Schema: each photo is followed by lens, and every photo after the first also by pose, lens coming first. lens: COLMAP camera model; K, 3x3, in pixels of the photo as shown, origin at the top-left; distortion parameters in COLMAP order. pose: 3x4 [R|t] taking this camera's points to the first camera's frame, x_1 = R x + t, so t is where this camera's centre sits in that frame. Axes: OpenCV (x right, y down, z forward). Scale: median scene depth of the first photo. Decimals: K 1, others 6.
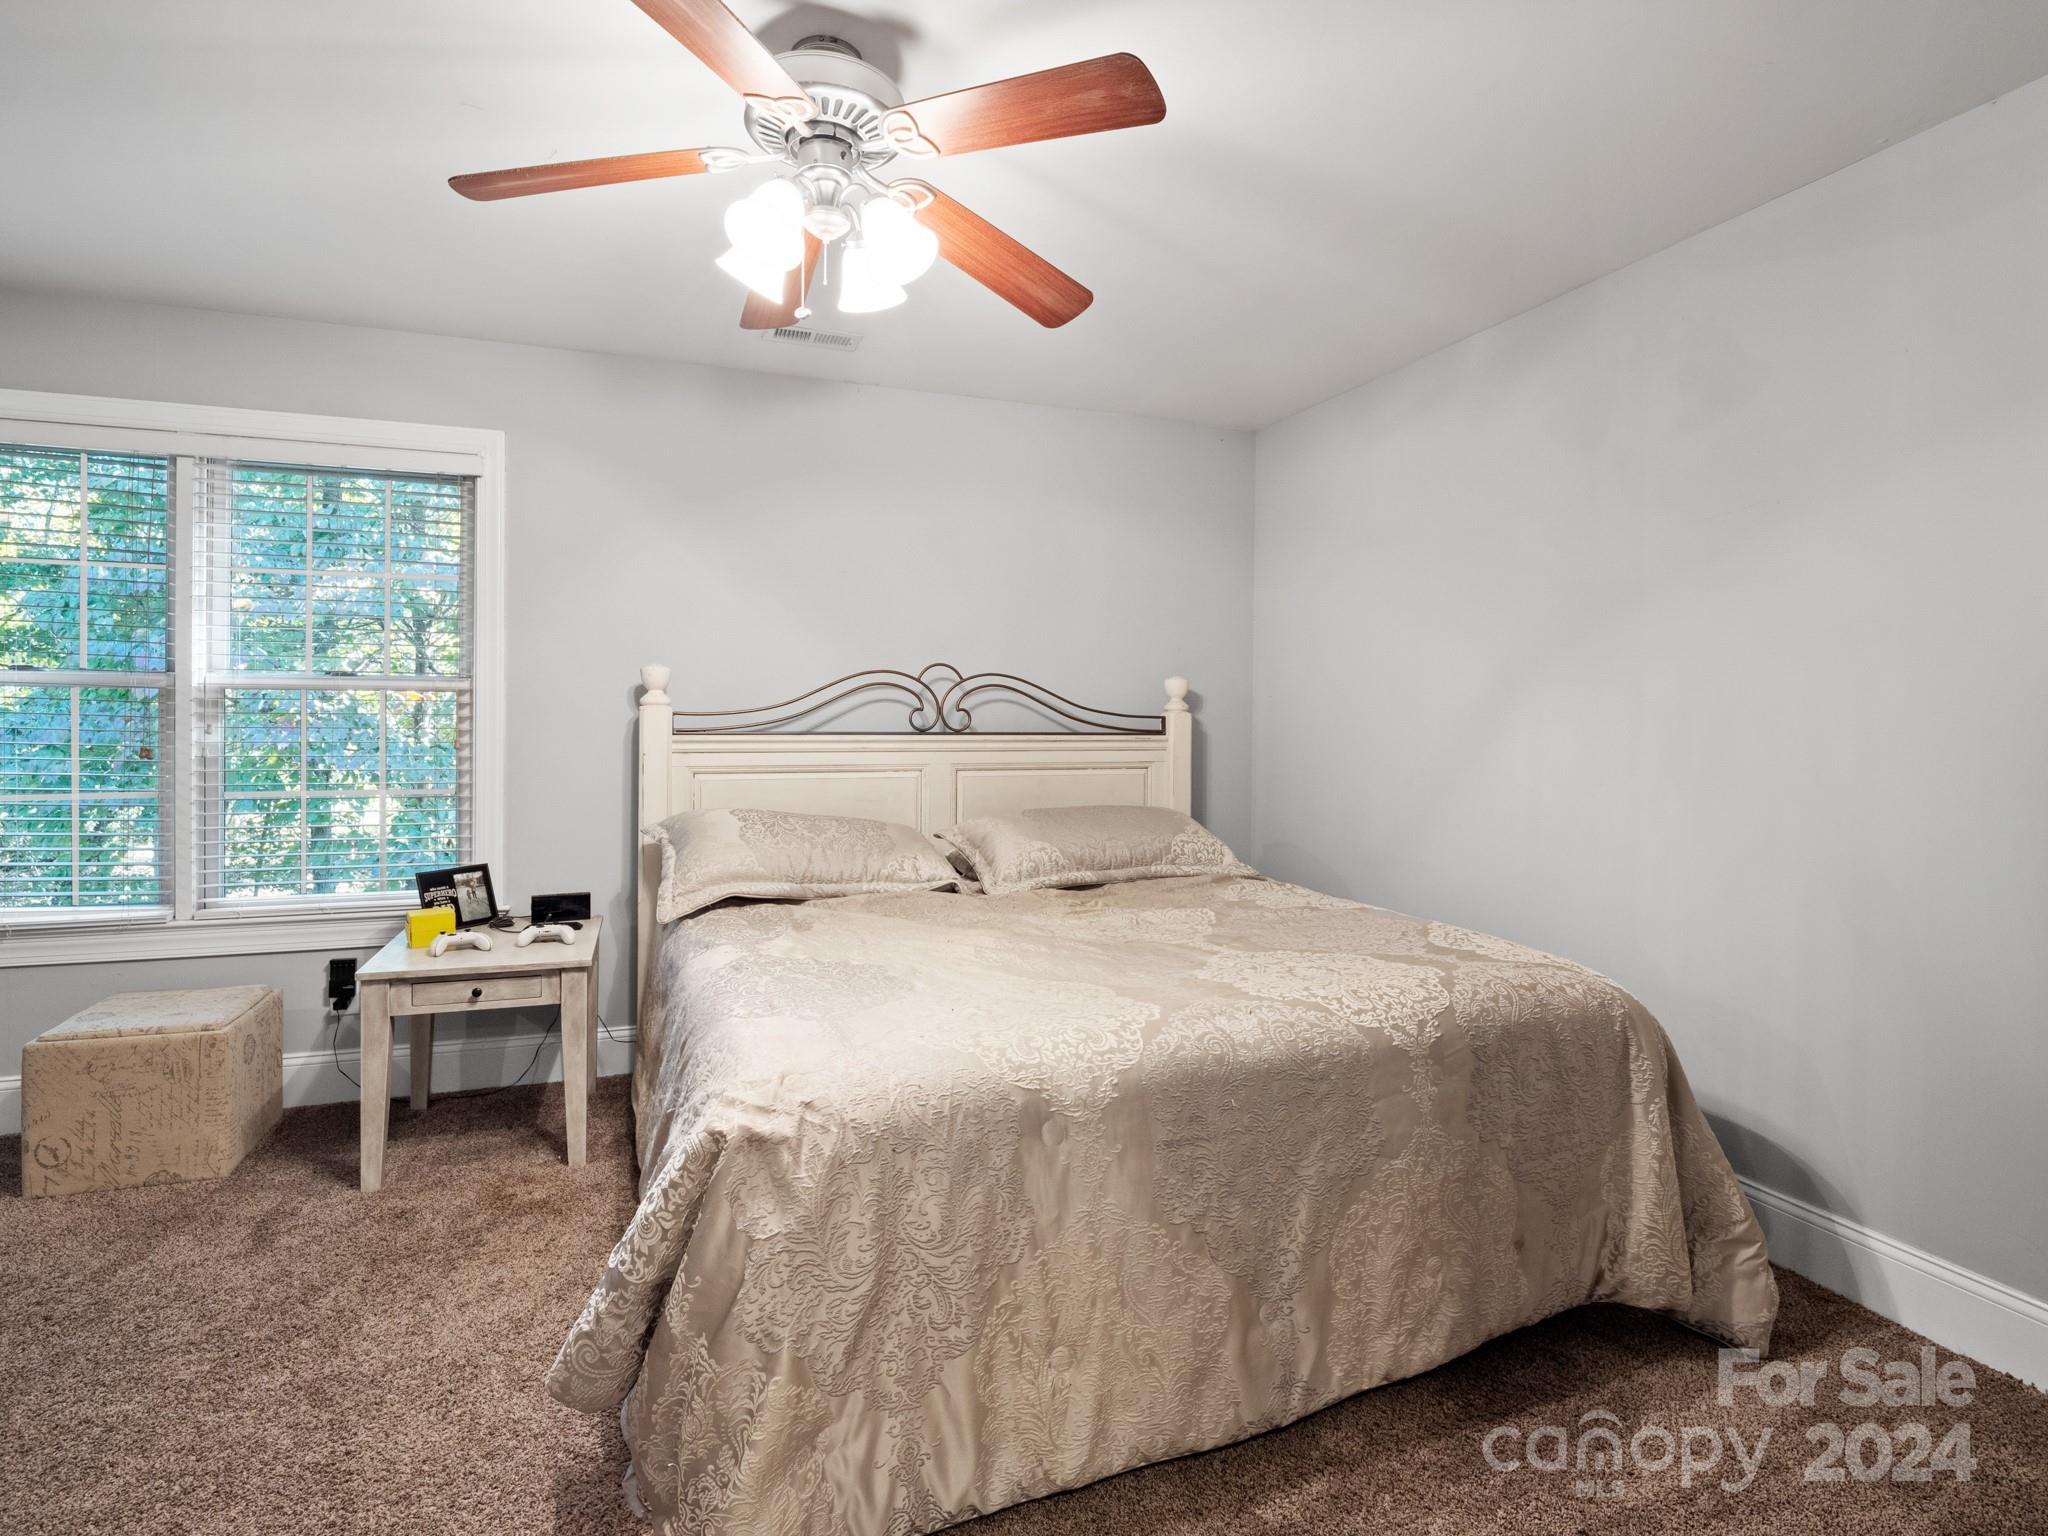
lens RADIAL K [[1027.2, 0, 1024.0], [0, 1027.2, 768.0], [0, 0, 1]] dist [-0.000801, -0.000682]
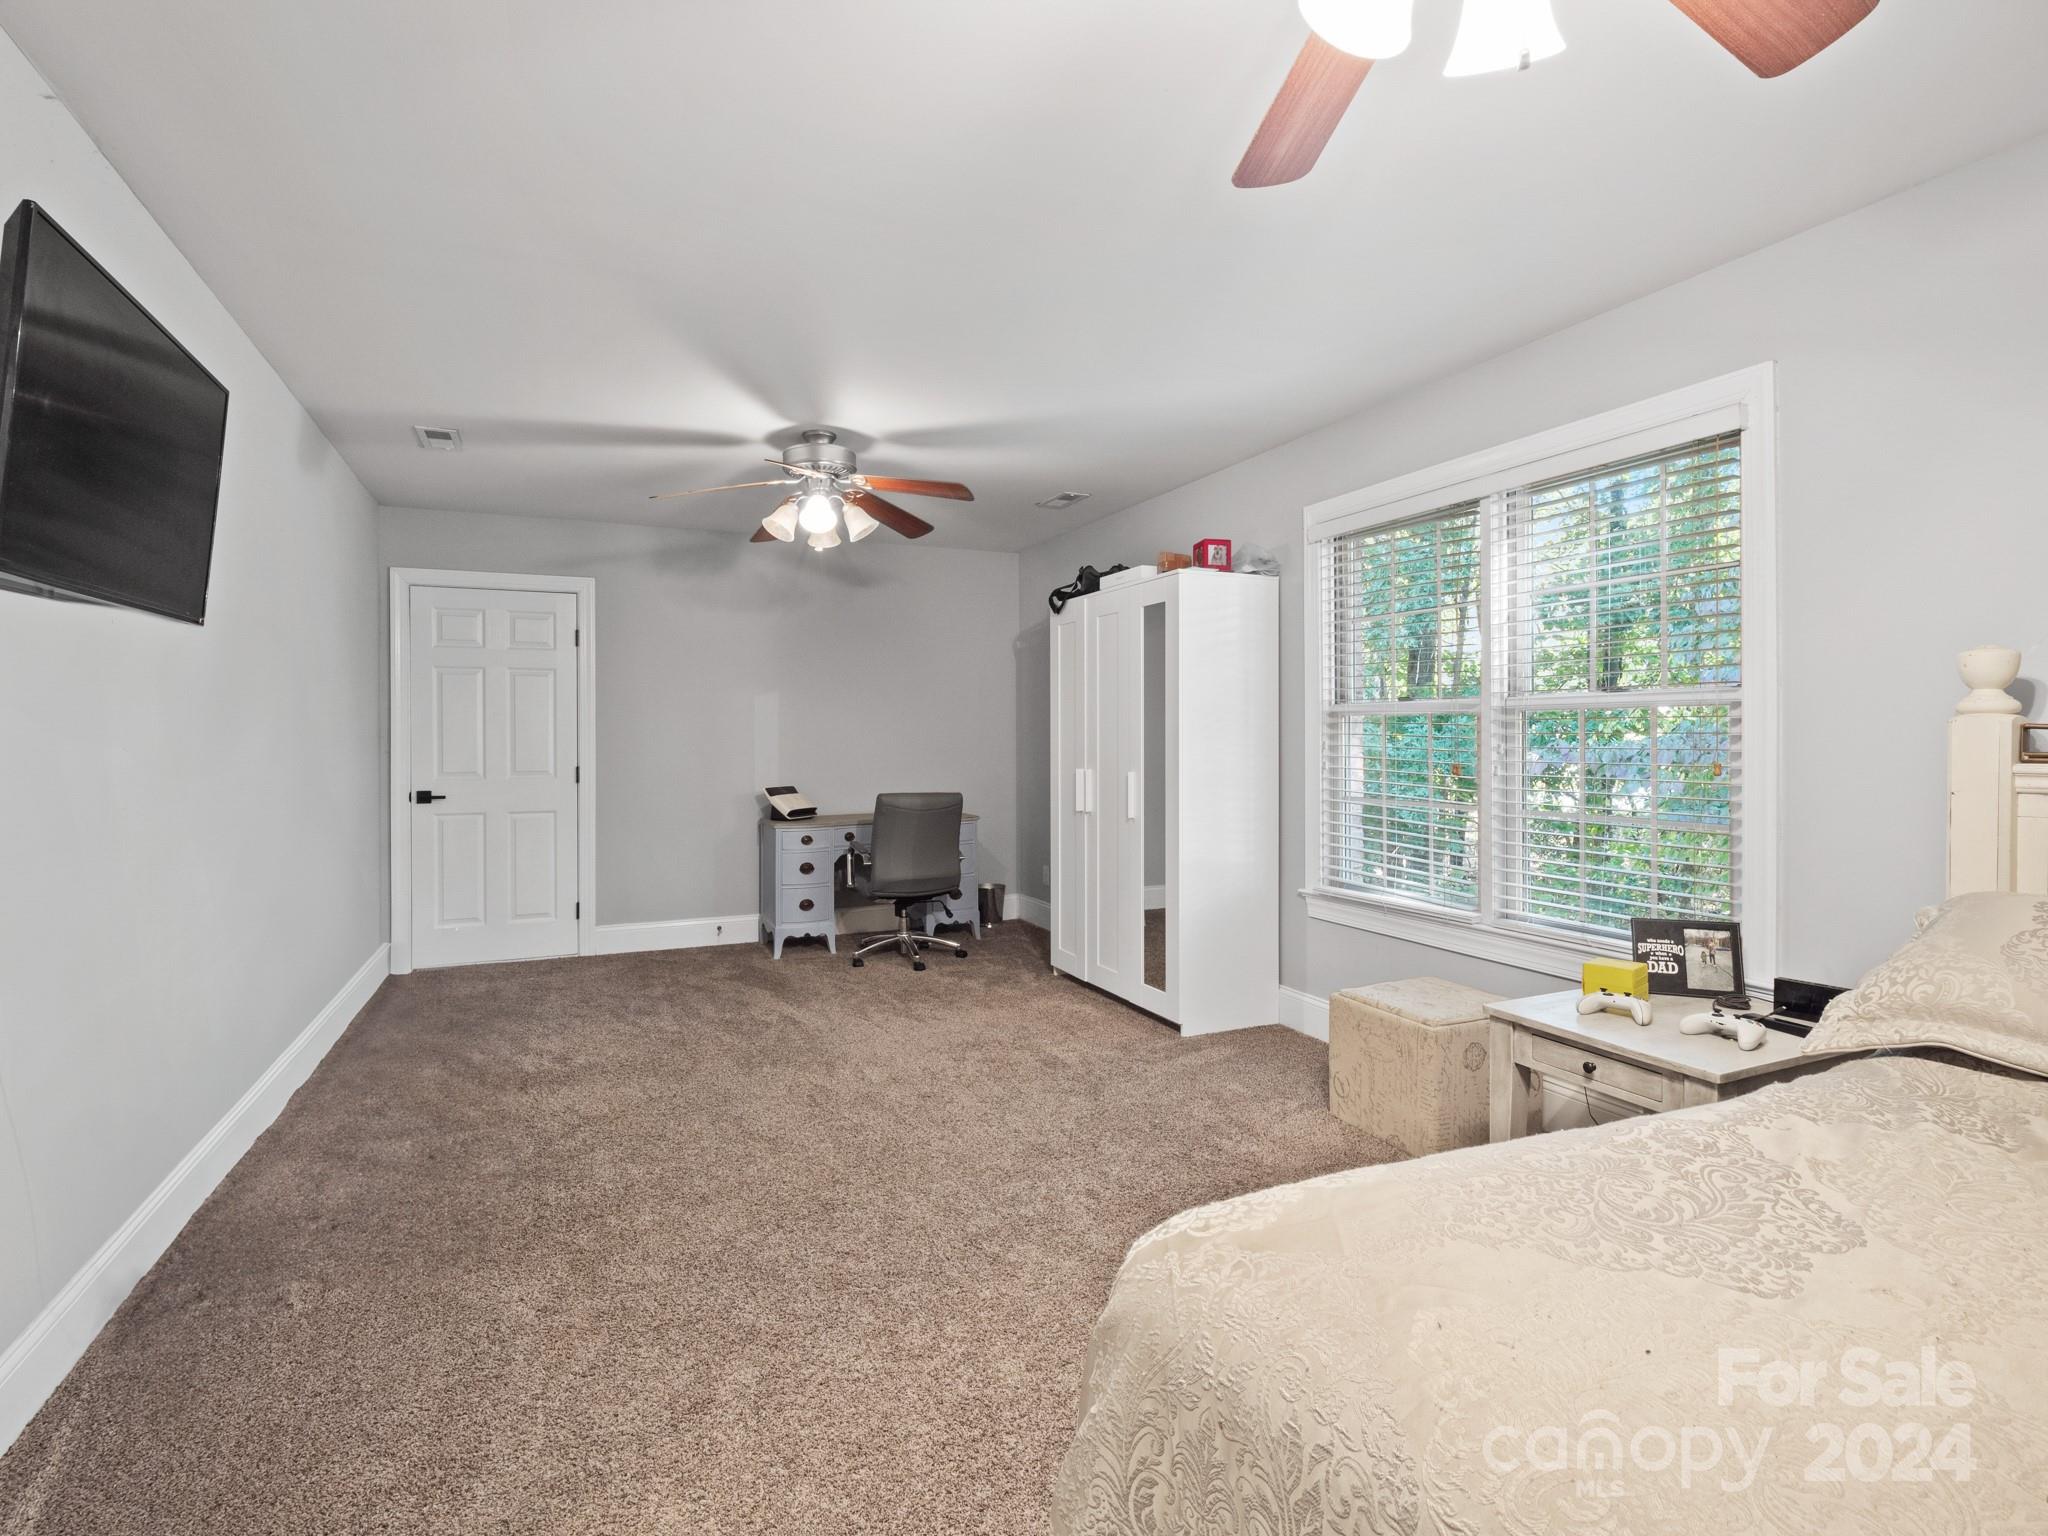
lens RADIAL K [[1009.7, 0, 972.1], [0, 1009.7, 755.0], [0, 0, 1]] dist [-0.001067, -0.007352]
pose [[0.059600, 0.010626, -0.998166, 0.208621], [-0.047511, 0.998840, 0.007796, -0.013207], [0.997091, 0.046959, 0.060036, 0.379745]]
